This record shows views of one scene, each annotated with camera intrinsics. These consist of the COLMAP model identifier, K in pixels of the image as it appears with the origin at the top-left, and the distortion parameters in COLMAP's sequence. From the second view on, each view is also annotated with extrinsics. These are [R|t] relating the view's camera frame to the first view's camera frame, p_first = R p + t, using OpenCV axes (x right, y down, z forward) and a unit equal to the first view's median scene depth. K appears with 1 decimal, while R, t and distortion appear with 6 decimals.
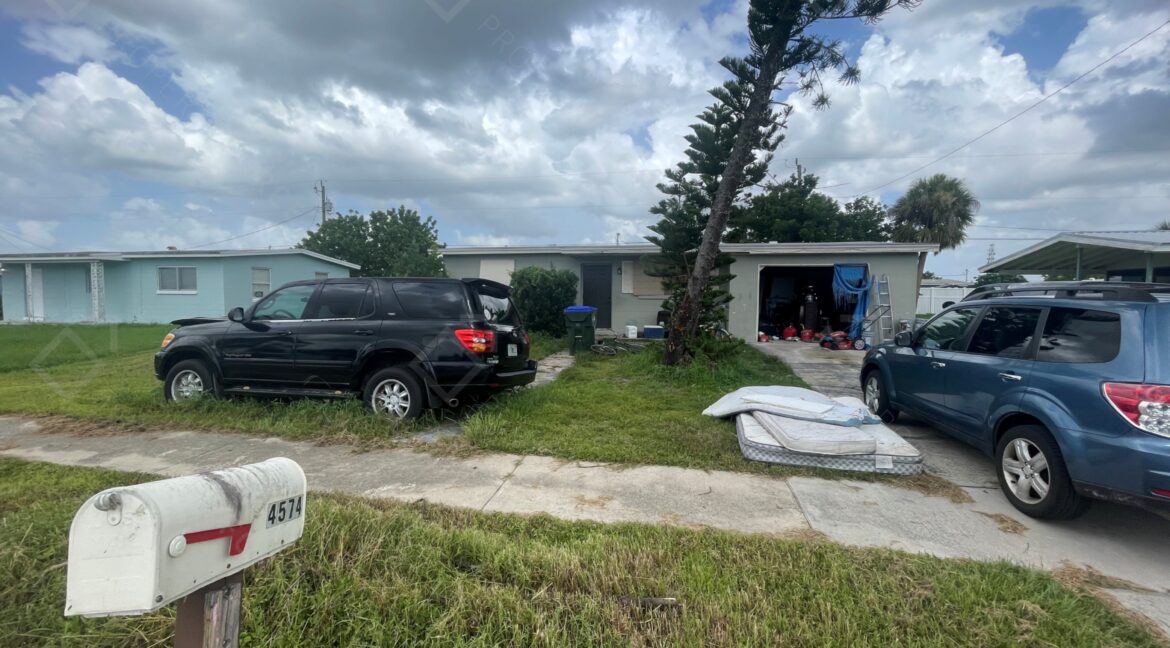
lens RADIAL K [[470.8, 0, 584.3], [0, 470.8, 324.4], [0, 0, 1]] dist [-0.000991, -0.000726]
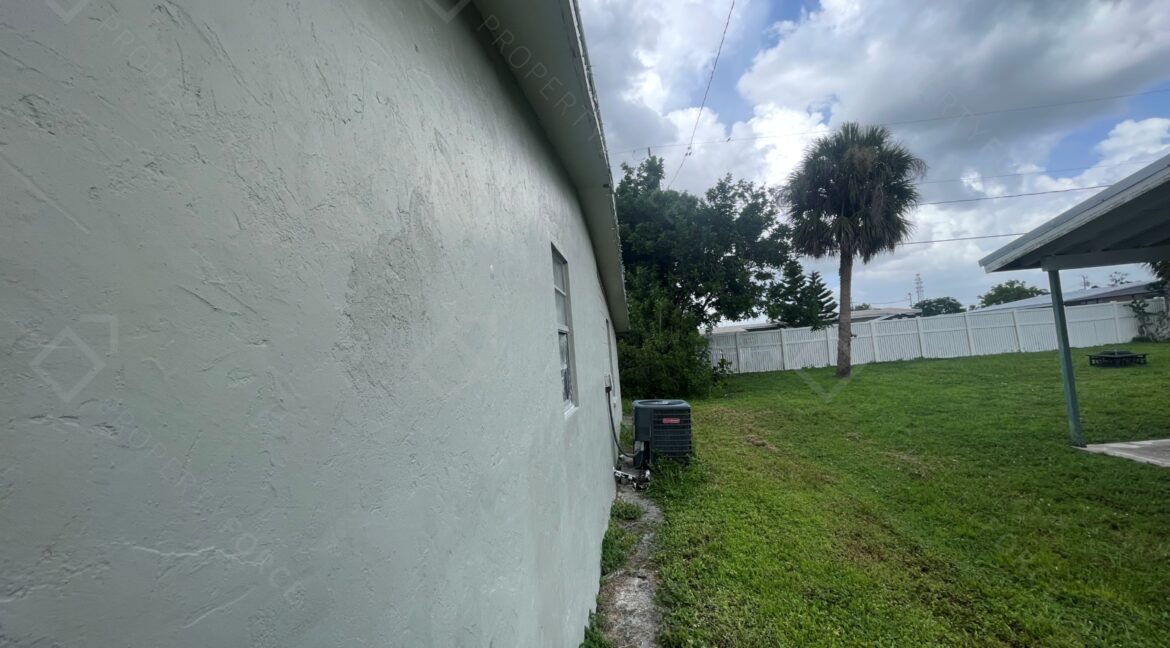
lens RADIAL K [[470.8, 0, 582.0], [0, 470.8, 322.1], [0, 0, 1]] dist [-0.000991, -0.000726]
pose [[0.992853, -0.082022, 0.086694, 0.736601], [0.092424, 0.988004, -0.123717, -0.080814], [-0.075507, 0.130846, 0.988523, 0.990009]]
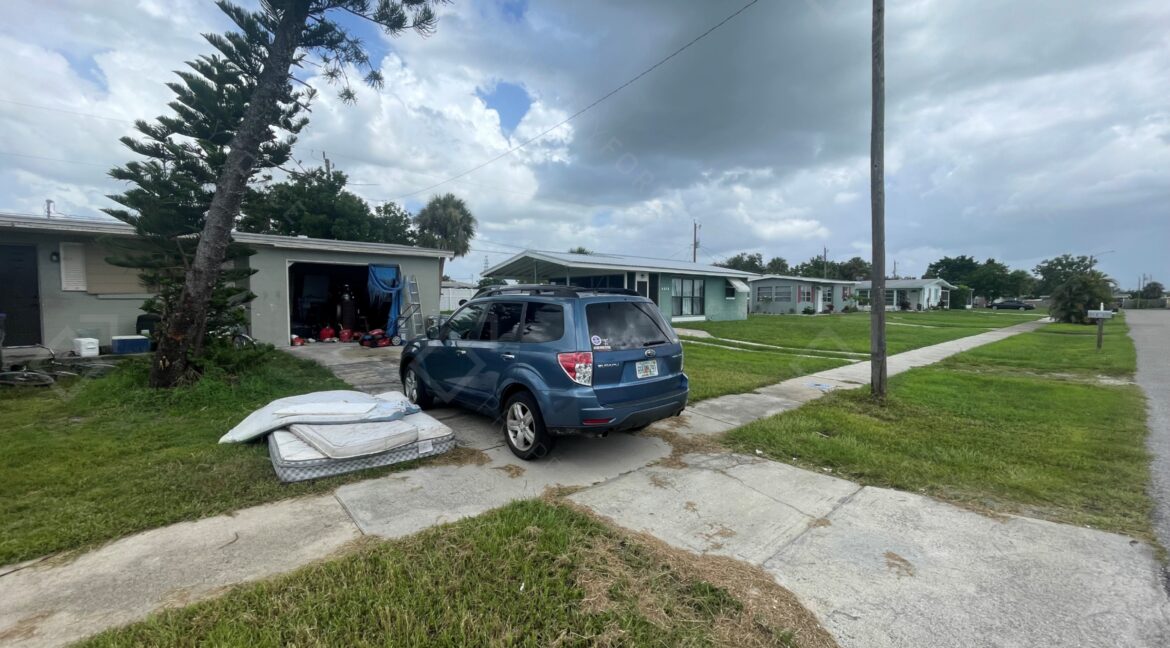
lens RADIAL K [[470.8, 0, 583.1], [0, 470.8, 325.2], [0, 0, 1]] dist [-0.000991, -0.000726]
pose [[0.612185, -0.048584, 0.789221, 0.004974], [0.046692, 0.998590, 0.025255, 0.000736], [-0.789335, 0.021390, 0.613590, 0.012845]]
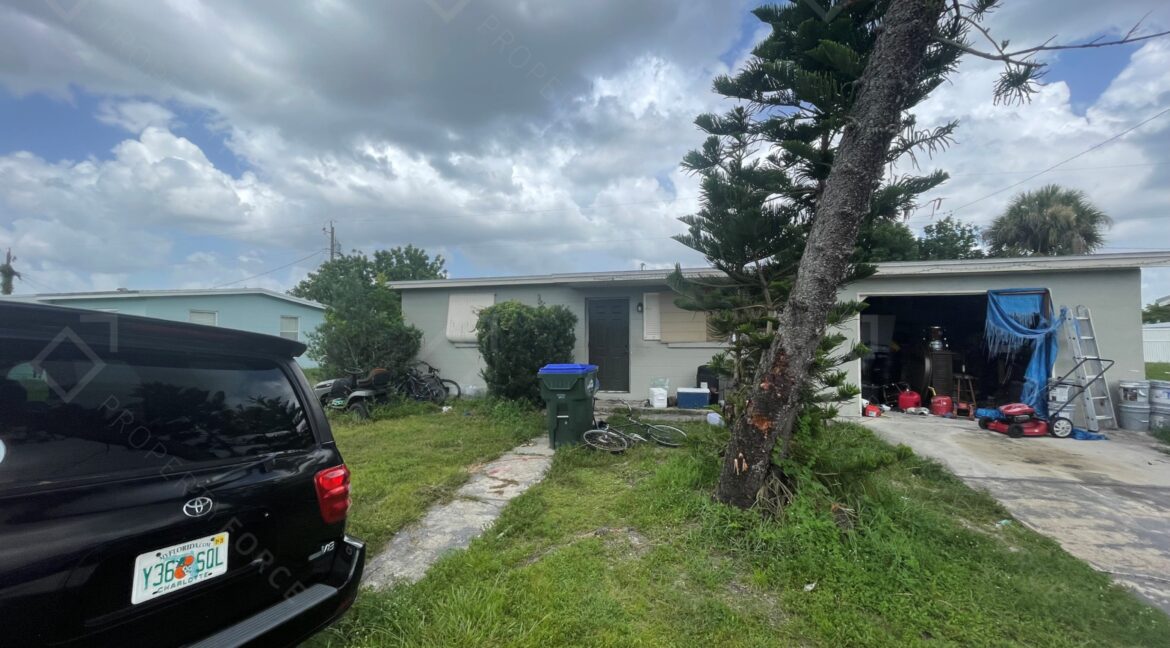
lens RADIAL K [[470.8, 0, 585.2], [0, 470.8, 325.1], [0, 0, 1]] dist [-0.000991, -0.000726]
pose [[0.997744, -0.009313, -0.066491, 0.048338], [0.003111, 0.995682, -0.092778, -0.028548], [0.067068, 0.092362, 0.993464, 0.368710]]
